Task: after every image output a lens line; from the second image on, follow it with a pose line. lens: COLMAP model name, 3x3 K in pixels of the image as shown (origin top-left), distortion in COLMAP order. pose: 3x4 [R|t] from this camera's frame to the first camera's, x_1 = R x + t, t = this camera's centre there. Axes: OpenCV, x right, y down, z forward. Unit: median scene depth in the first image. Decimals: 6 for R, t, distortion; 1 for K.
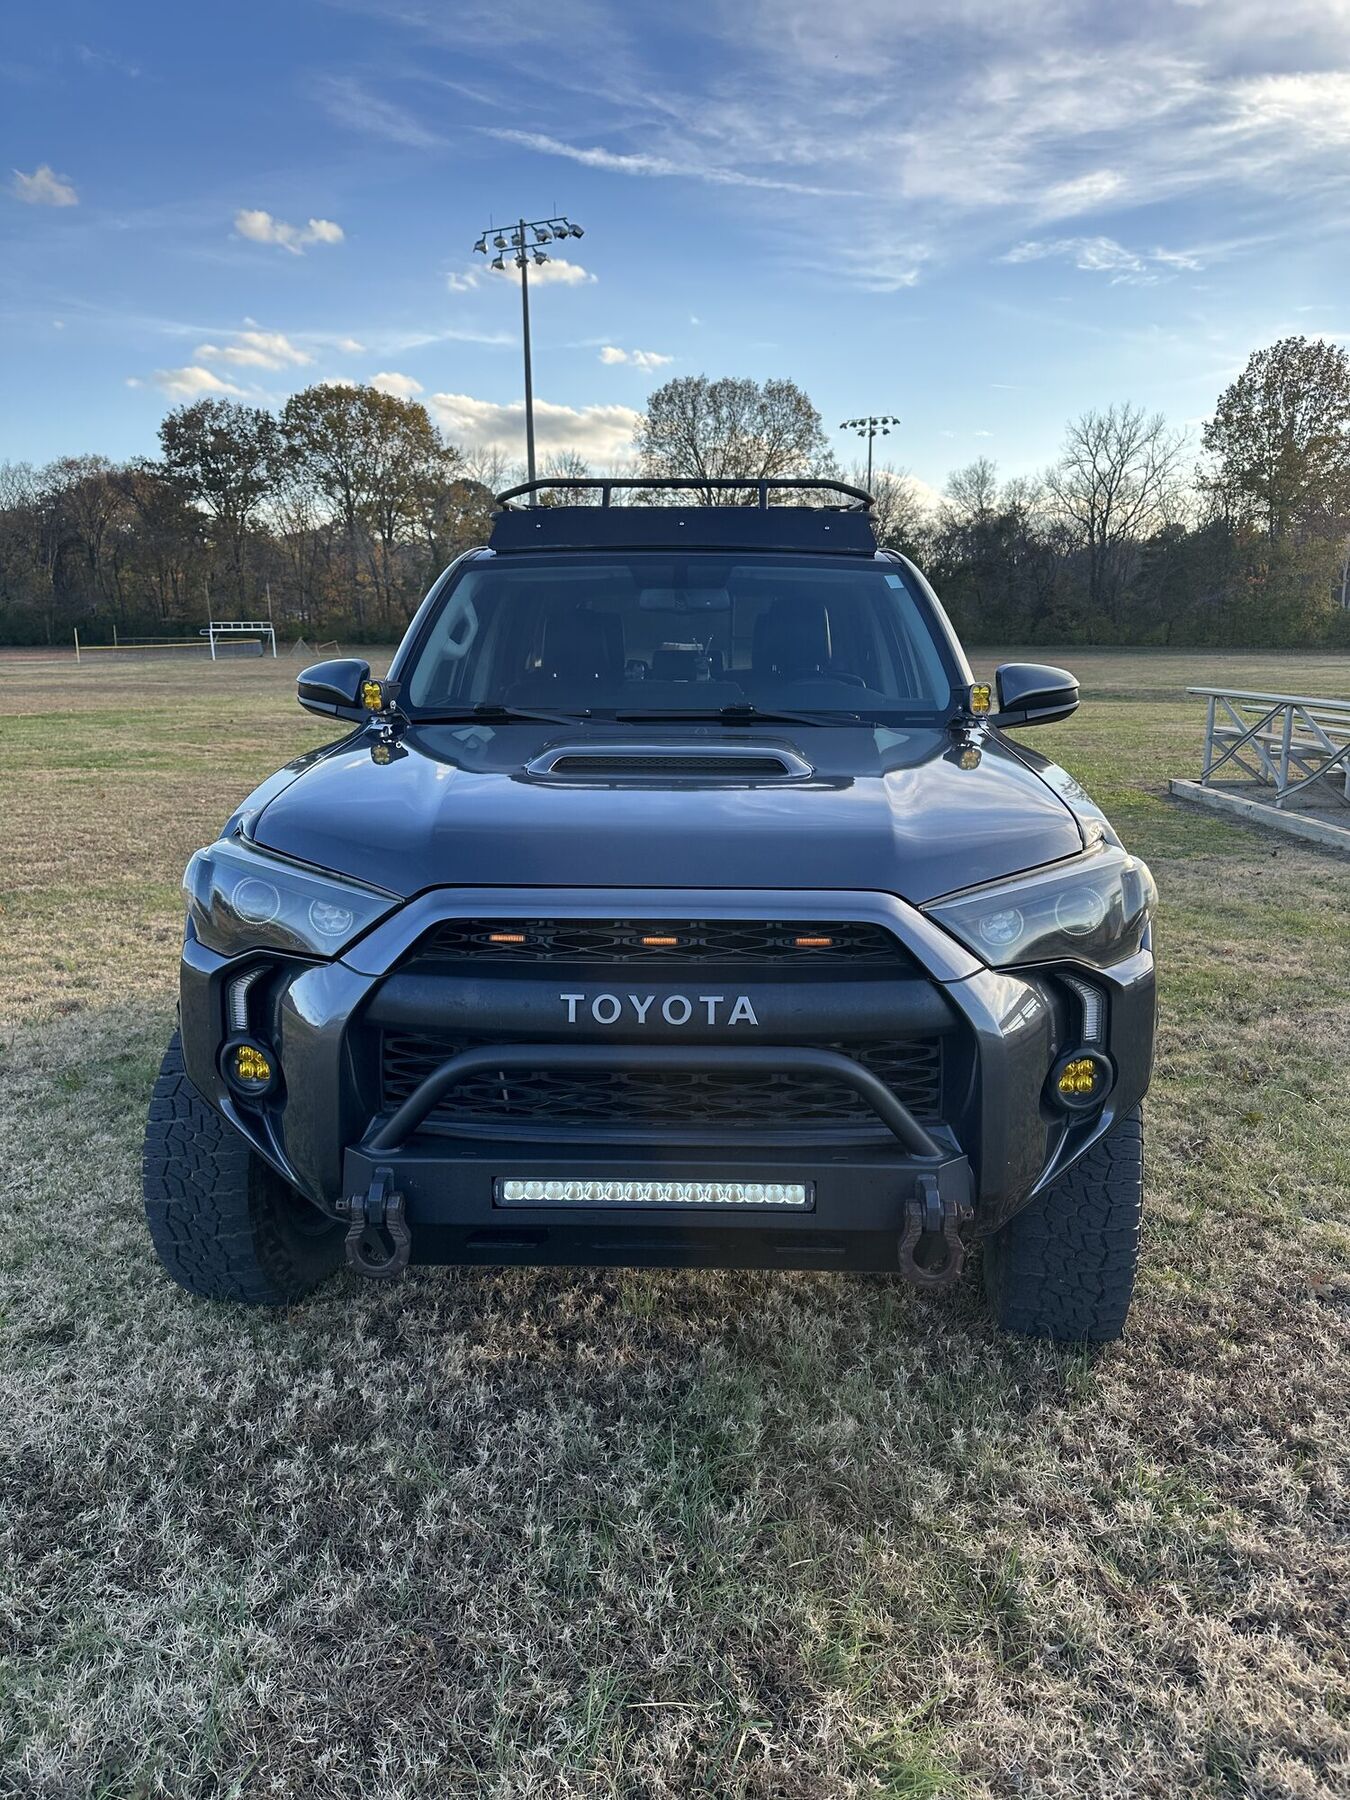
lens RADIAL K [[1245.9, 0, 670.4], [0, 1245.9, 900.1], [0, 0, 1]] dist [0.067310, -0.080568]
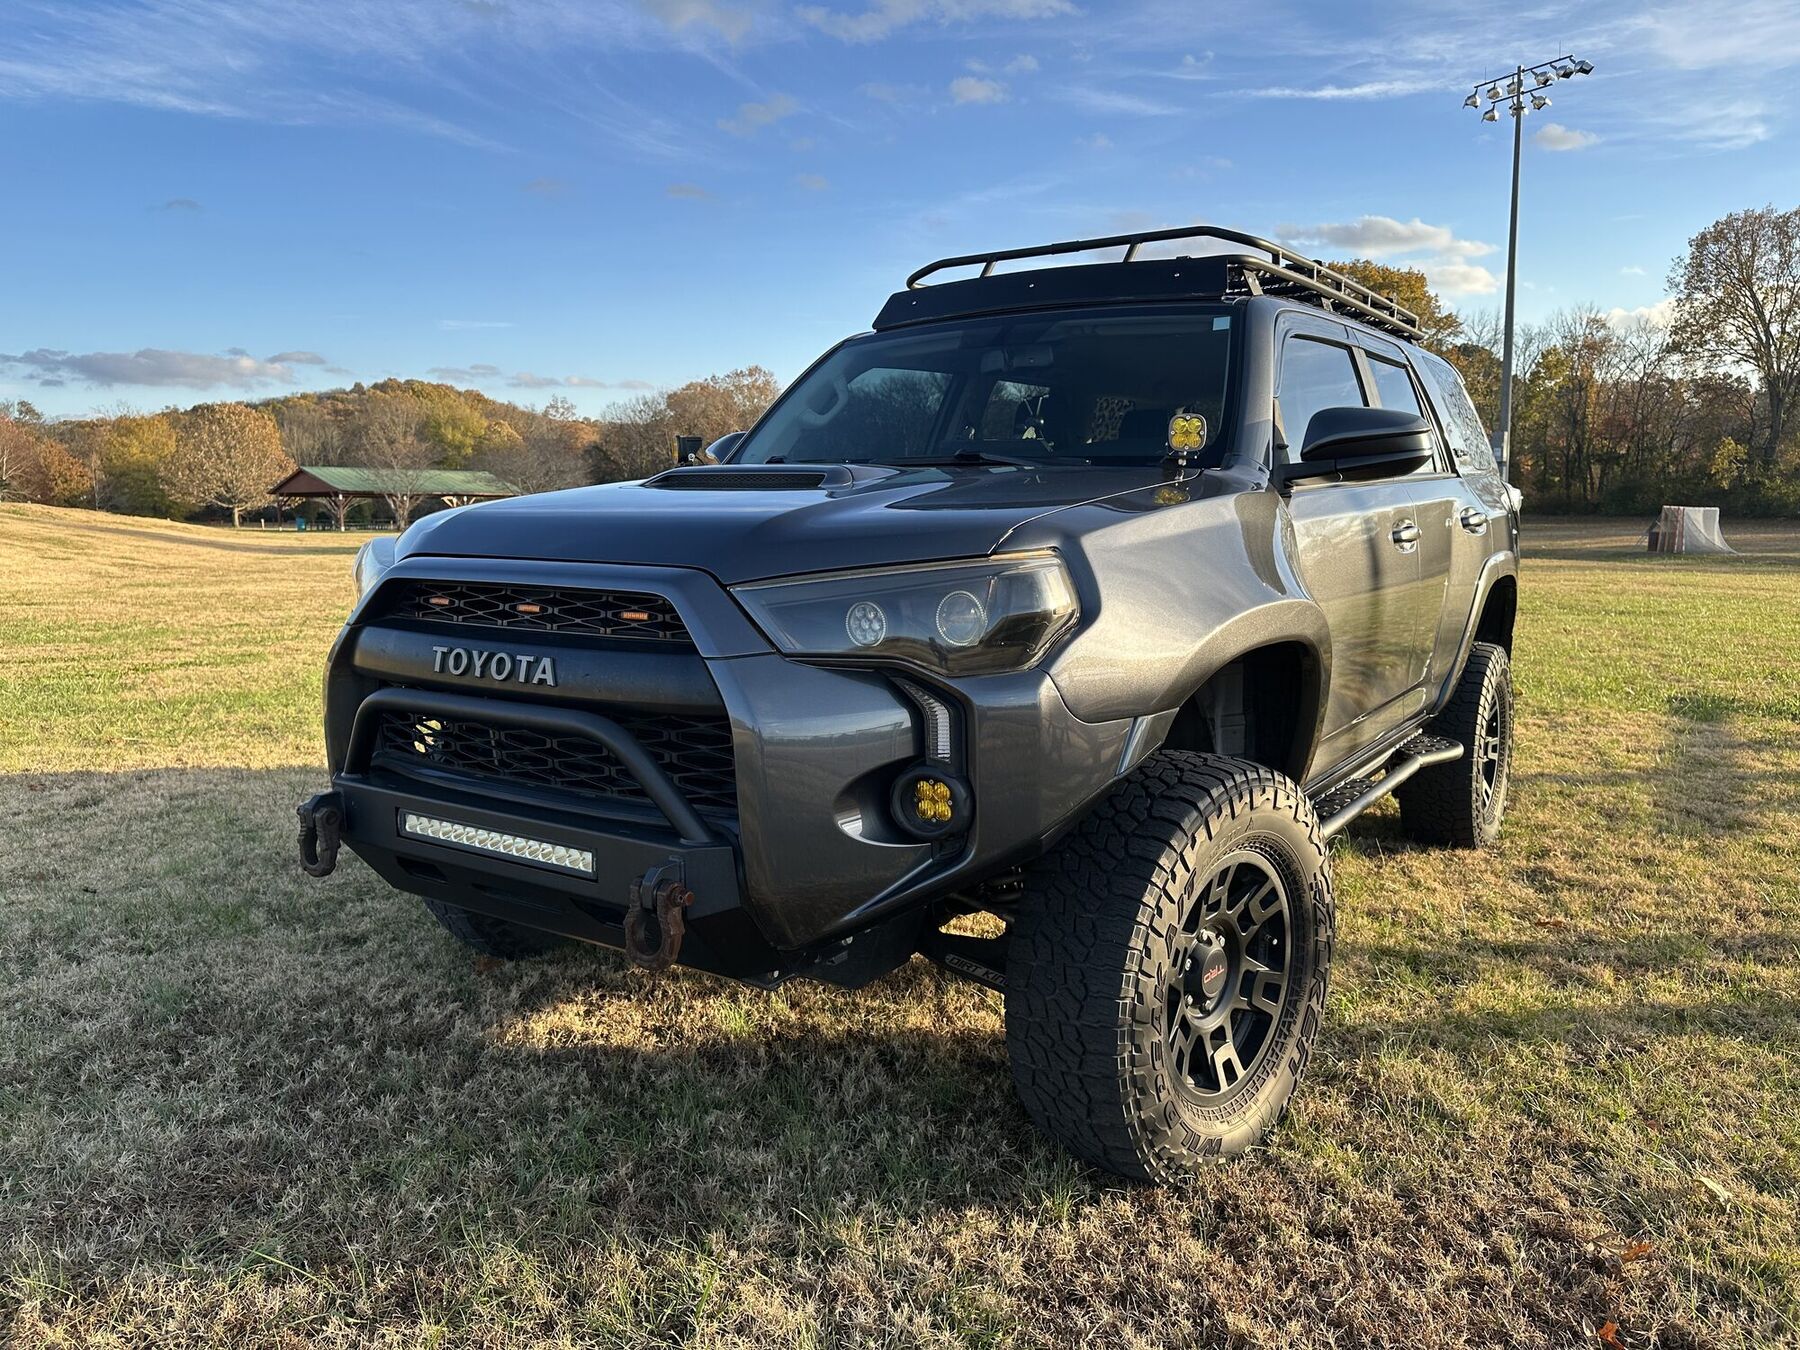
lens RADIAL K [[1245.9, 0, 920.0], [0, 1245.9, 683.2], [0, 0, 1]] dist [0.067310, -0.080568]
pose [[0.846543, 0.072487, -0.527361, 0.719161], [-0.109939, 0.993134, -0.039971, 0.087213], [0.520843, 0.091814, 0.848700, 0.227642]]
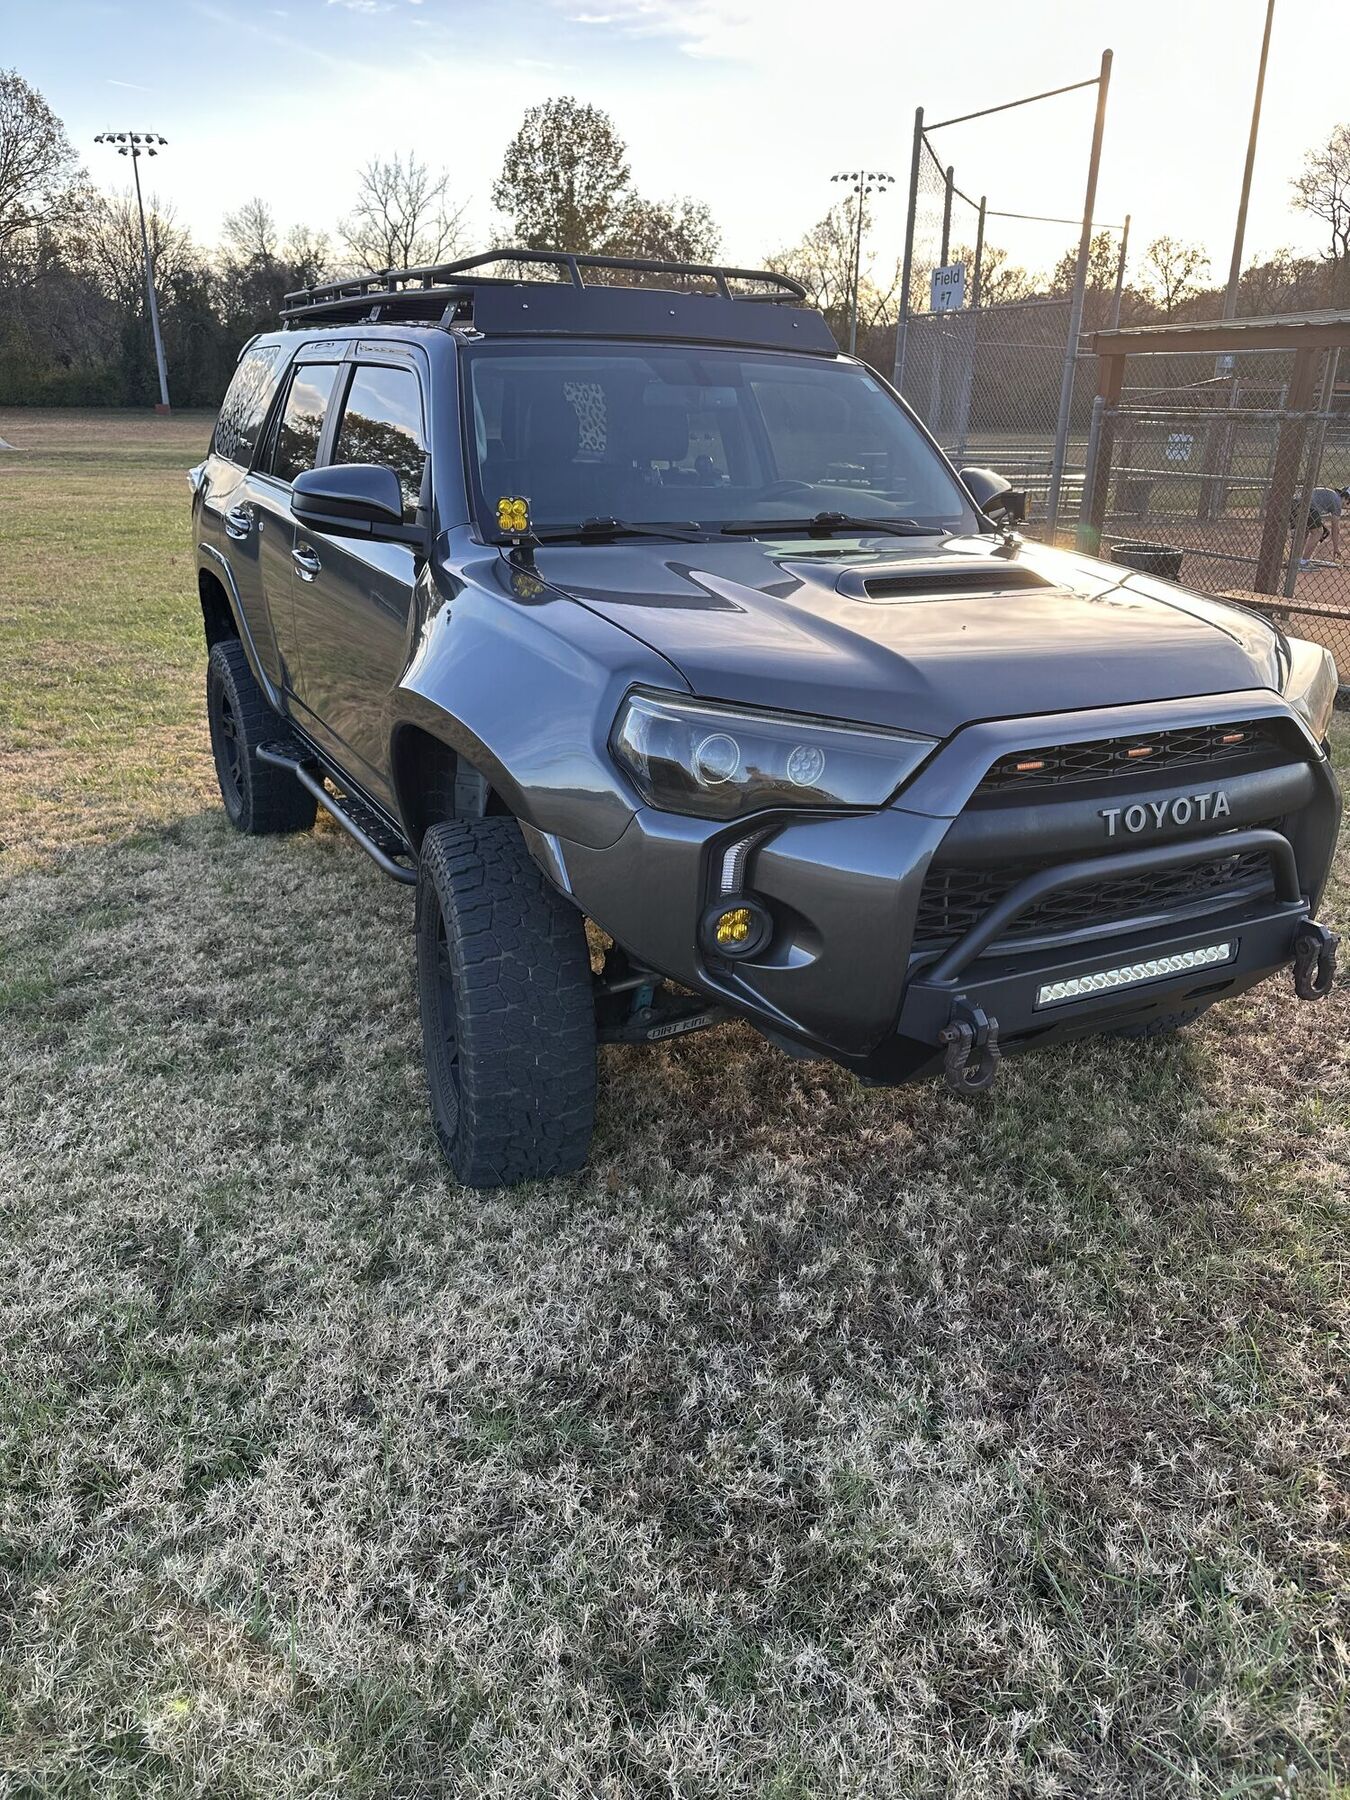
lens RADIAL K [[1245.9, 0, 648.8], [0, 1245.9, 909.6], [0, 0, 1]] dist [0.067310, -0.080568]
pose [[0.873225, -0.166033, 0.458161, -0.784097], [0.083031, 0.977114, 0.195844, -0.072134], [-0.480192, -0.132974, 0.867026, 0.189260]]
